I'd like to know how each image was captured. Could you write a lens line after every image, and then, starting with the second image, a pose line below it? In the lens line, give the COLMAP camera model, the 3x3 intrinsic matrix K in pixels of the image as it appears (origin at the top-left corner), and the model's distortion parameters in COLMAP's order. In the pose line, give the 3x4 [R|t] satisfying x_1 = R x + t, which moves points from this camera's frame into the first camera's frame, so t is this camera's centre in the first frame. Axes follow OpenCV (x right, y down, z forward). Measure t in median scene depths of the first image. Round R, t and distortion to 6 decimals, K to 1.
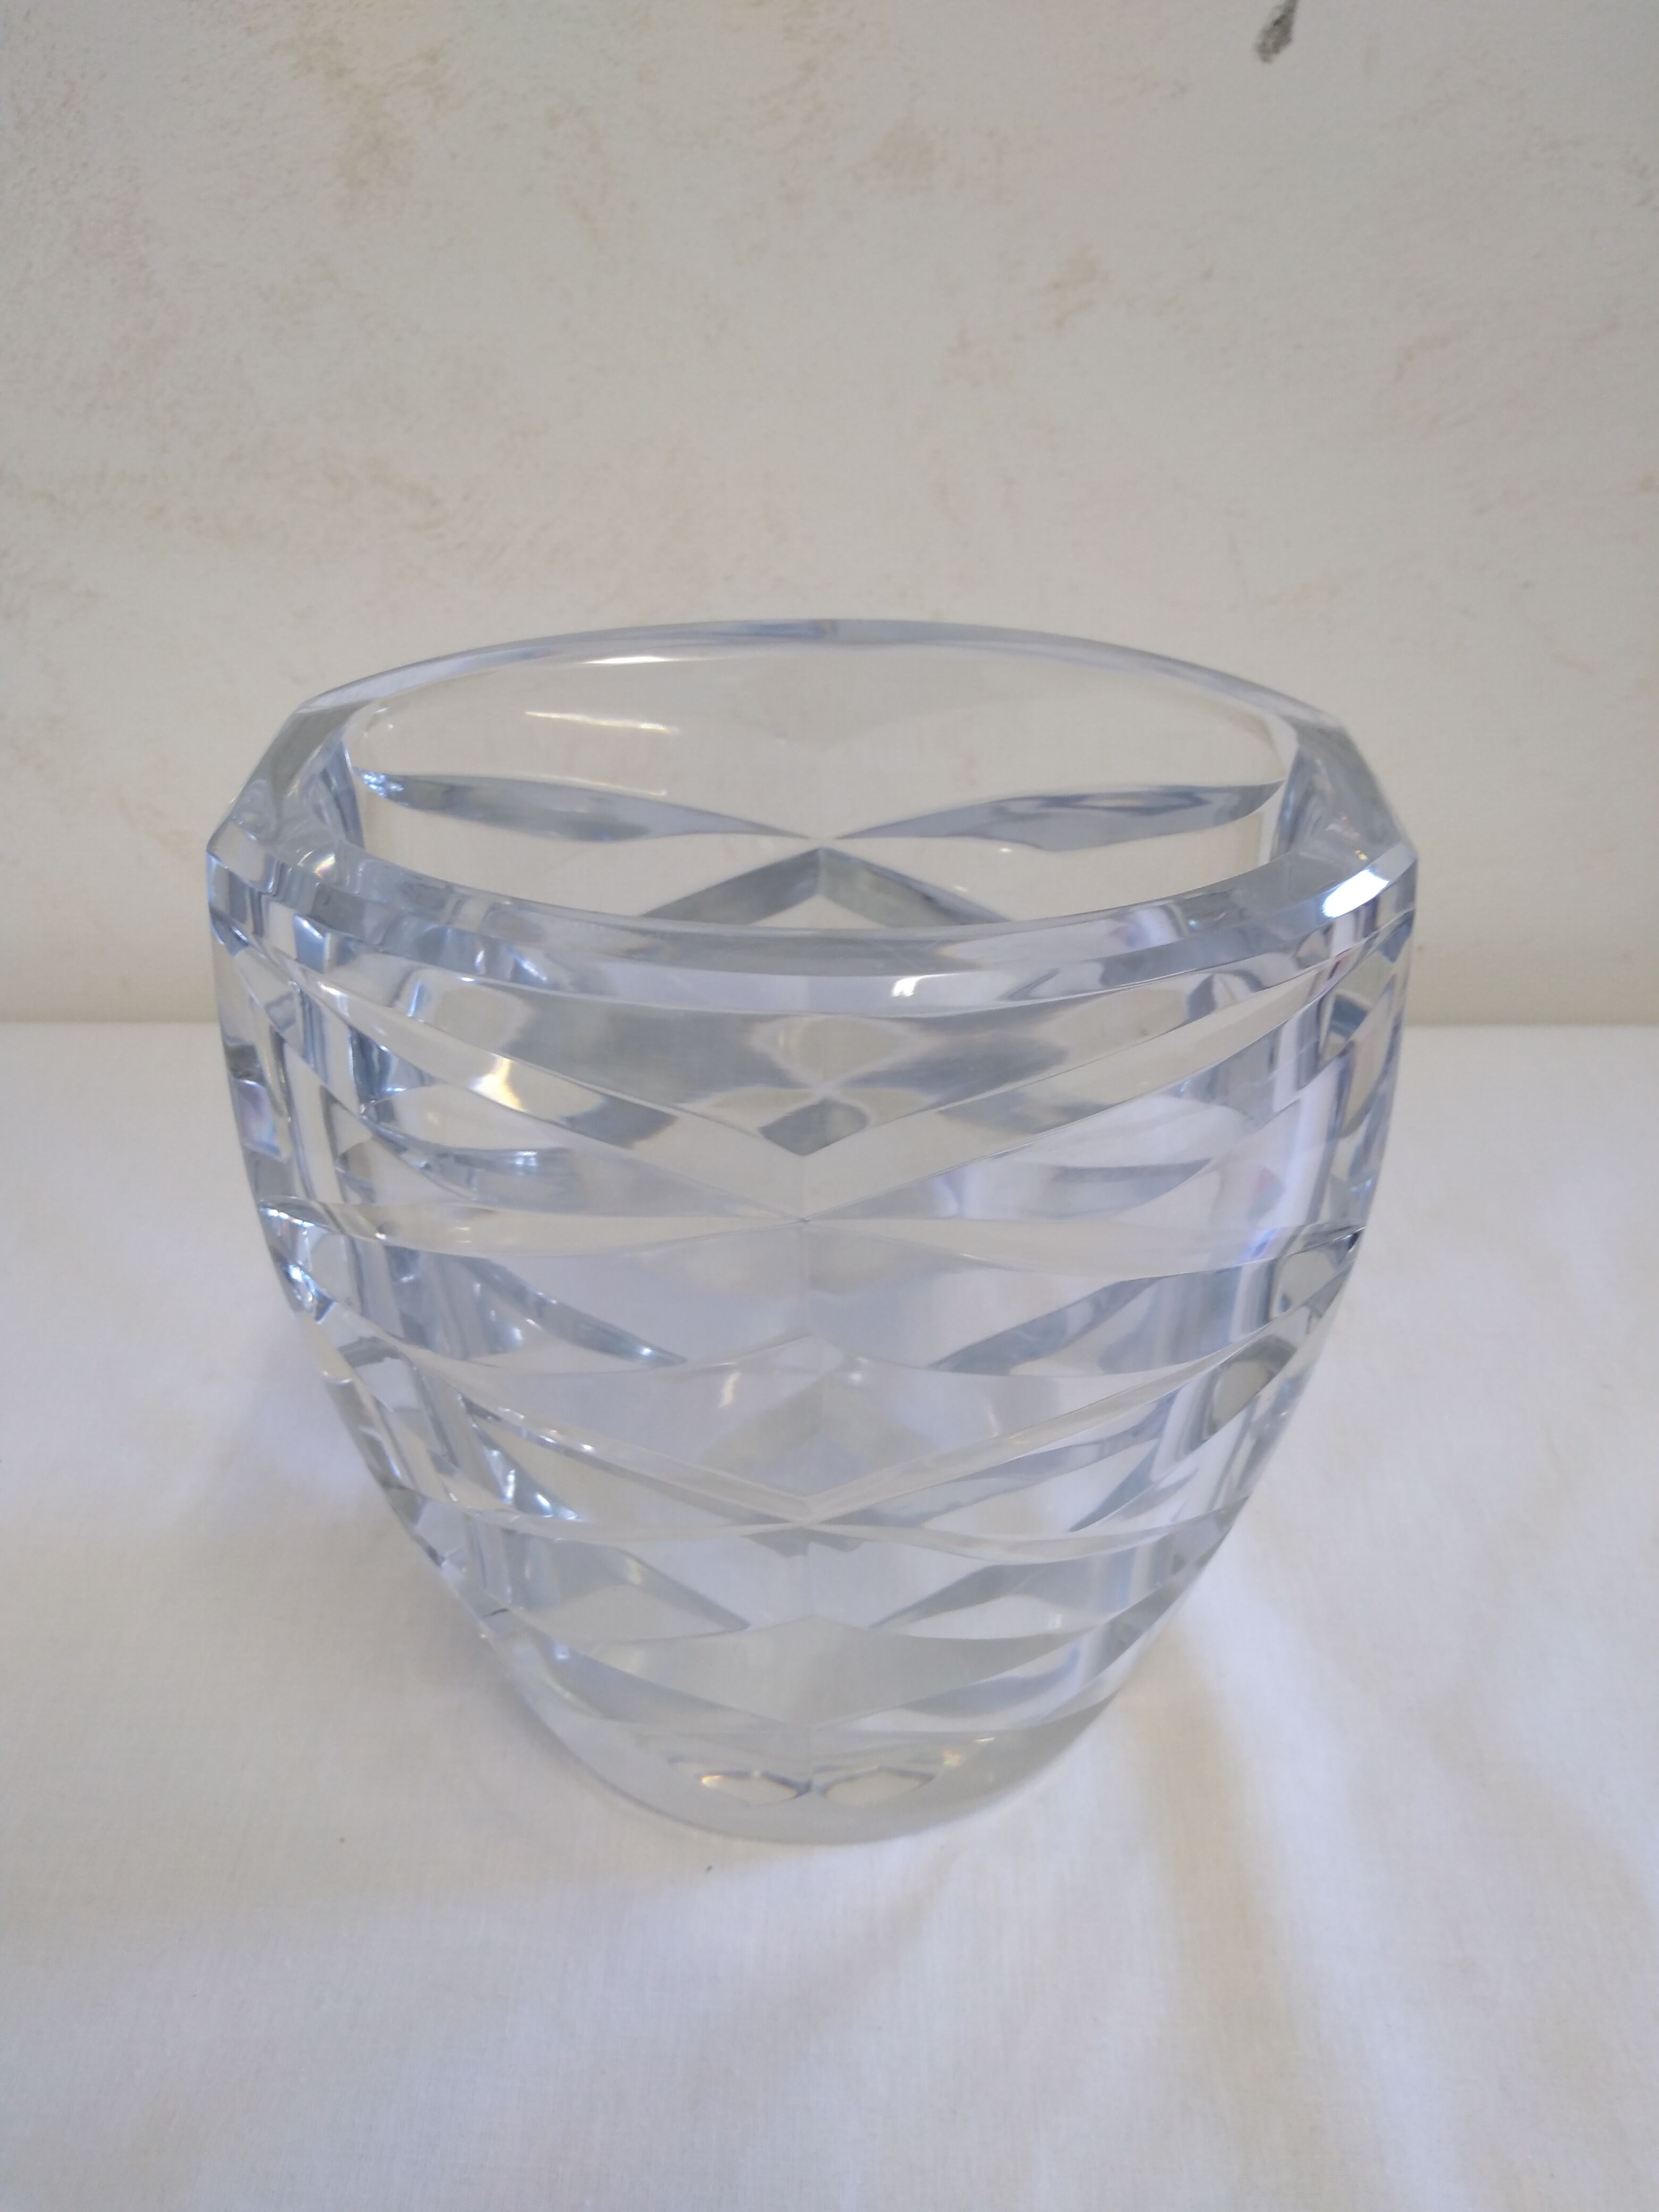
lens RADIAL K [[1688.4, 0, 835.9], [0, 1688.4, 1090.7], [0, 0, 1]] dist [-0.027044, 0.009596]
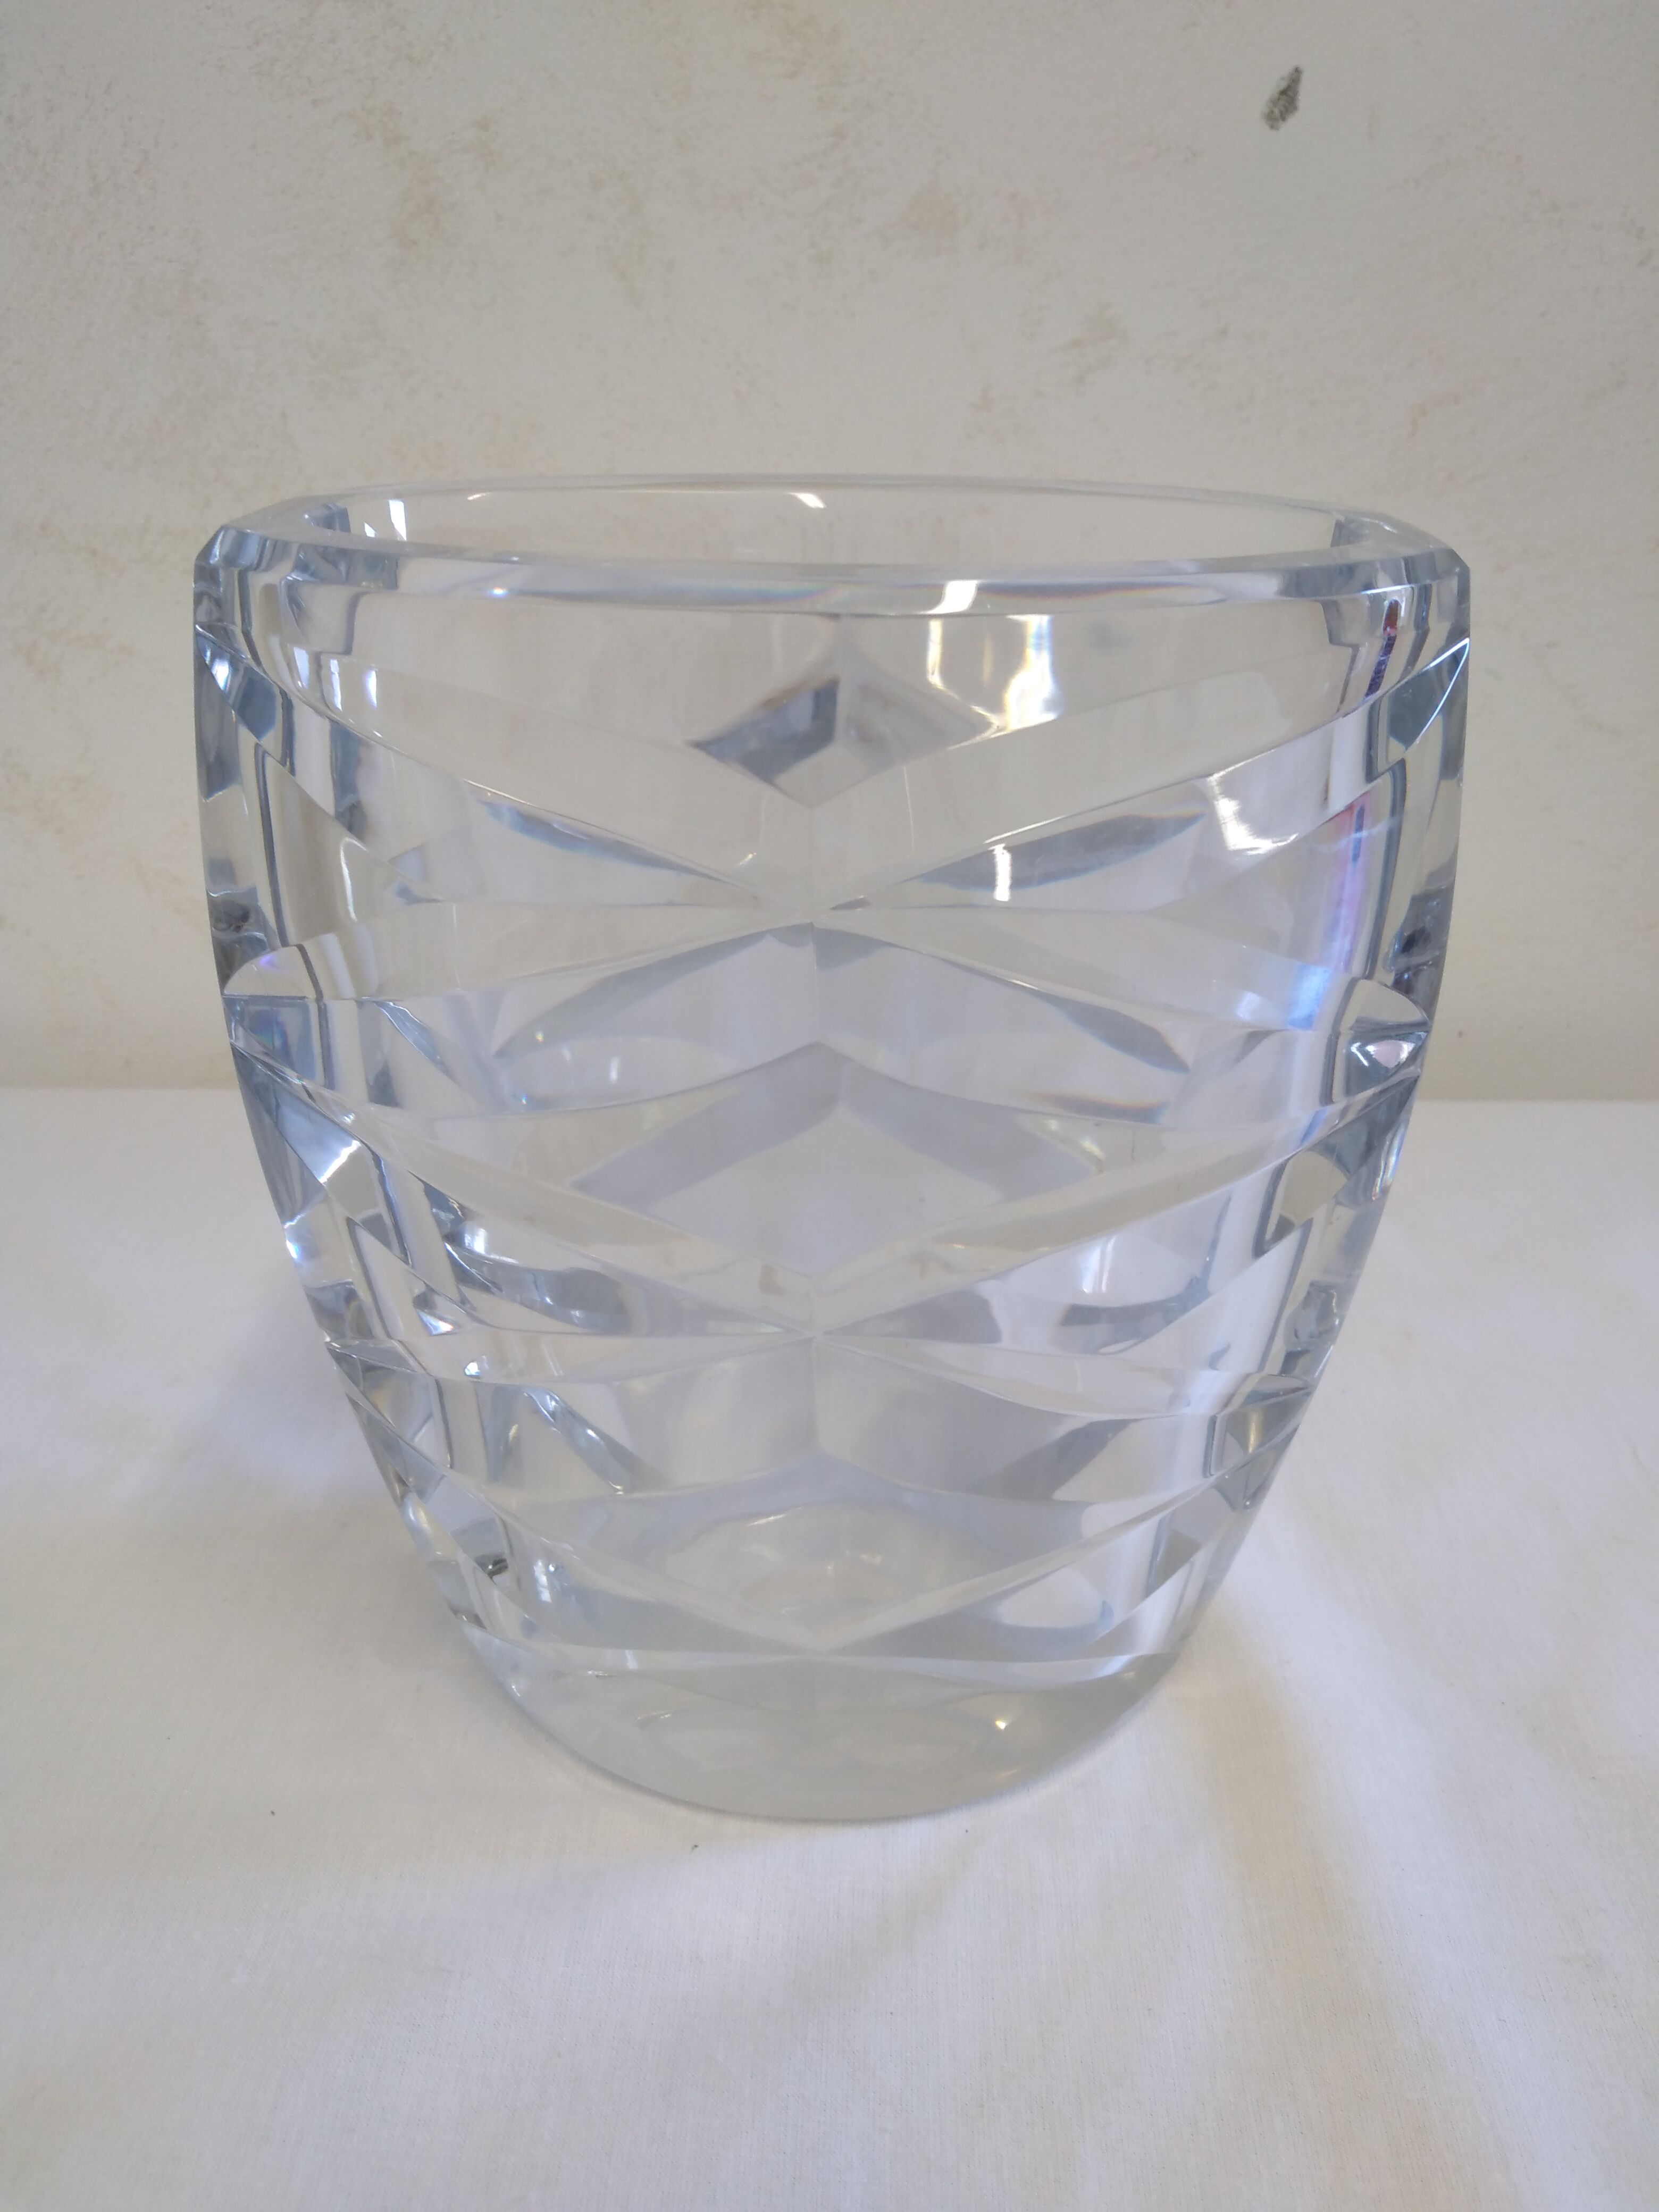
lens RADIAL K [[1691.8, 0, 837.1], [0, 1691.8, 1095.8], [0, 0, 1]] dist [-0.014331, -0.006307]
pose [[0.999841, 0.010498, -0.014428, 0.004148], [-0.012867, 0.984414, -0.175394, 0.173644], [0.012362, 0.175552, 0.984393, 0.061796]]
